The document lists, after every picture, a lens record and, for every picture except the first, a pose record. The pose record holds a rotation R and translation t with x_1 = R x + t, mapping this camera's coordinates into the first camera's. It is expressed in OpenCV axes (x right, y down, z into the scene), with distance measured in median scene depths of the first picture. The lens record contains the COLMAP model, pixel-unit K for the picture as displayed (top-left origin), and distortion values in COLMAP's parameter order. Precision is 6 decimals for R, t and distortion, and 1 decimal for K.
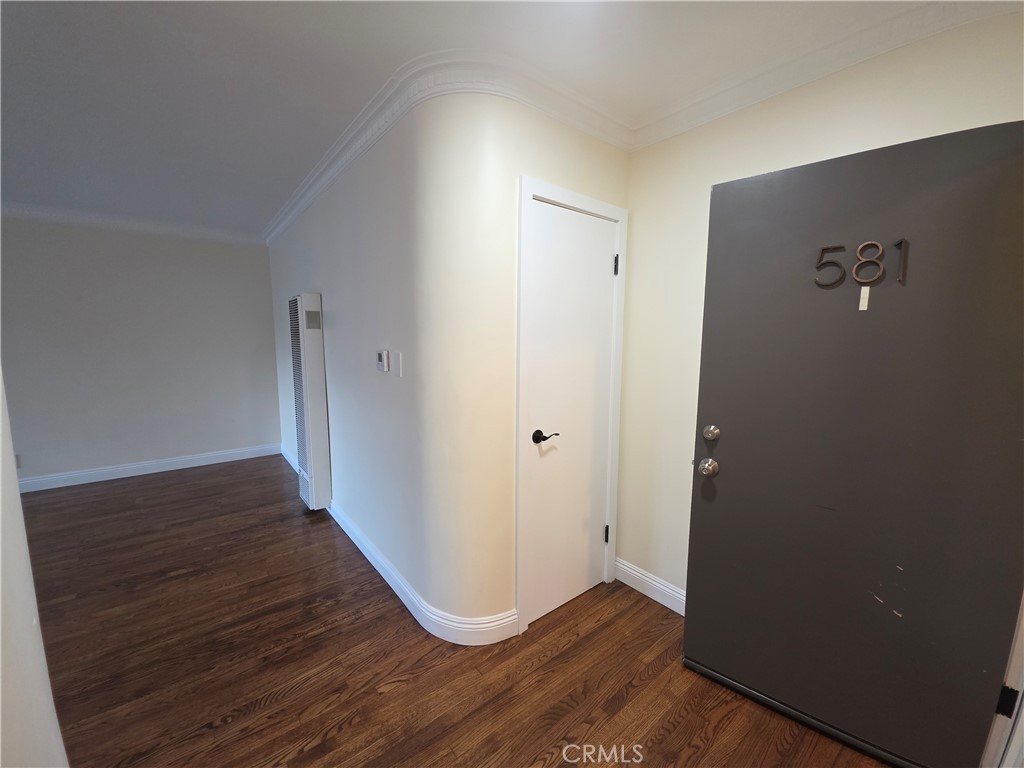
lens RADIAL K [[408.5, 0, 512.3], [0, 408.5, 385.2], [0, 0, 1]] dist [0.004043, -0.004000]
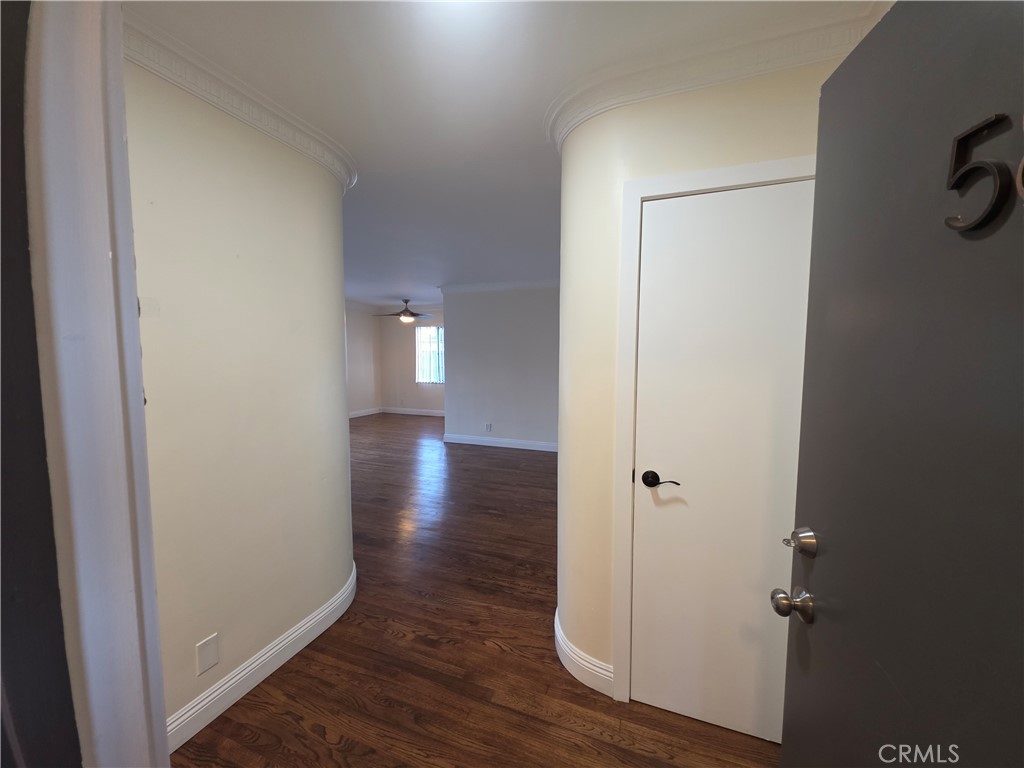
lens RADIAL K [[408.5, 0, 514.1], [0, 408.5, 388.3], [0, 0, 1]] dist [0.004043, -0.004000]
pose [[0.501714, 0.071759, -0.862052, 0.600232], [-0.110435, 0.993712, 0.018446, -0.040517], [0.857955, 0.085946, 0.506484, 0.311436]]
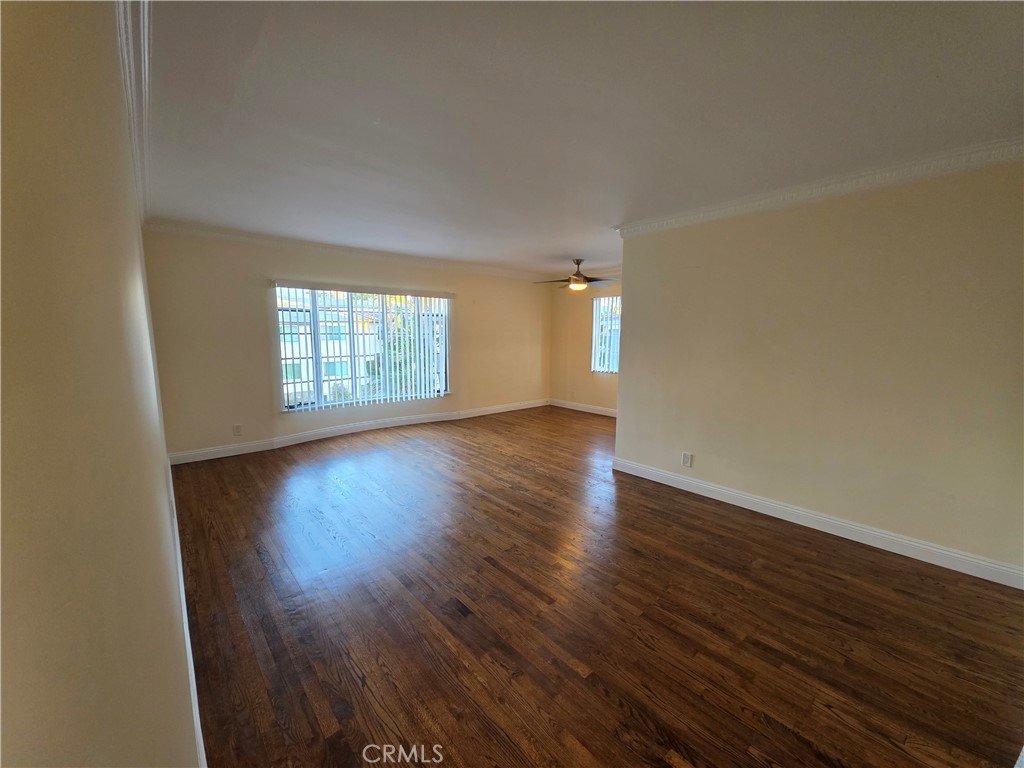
lens RADIAL K [[408.5, 0, 511.2], [0, 408.5, 386.6], [0, 0, 1]] dist [0.004043, -0.004000]
pose [[0.042573, 0.130494, -0.990535, -0.405065], [-0.132239, 0.983447, 0.123877, -0.114186], [0.990303, 0.125714, 0.059124, 0.803052]]
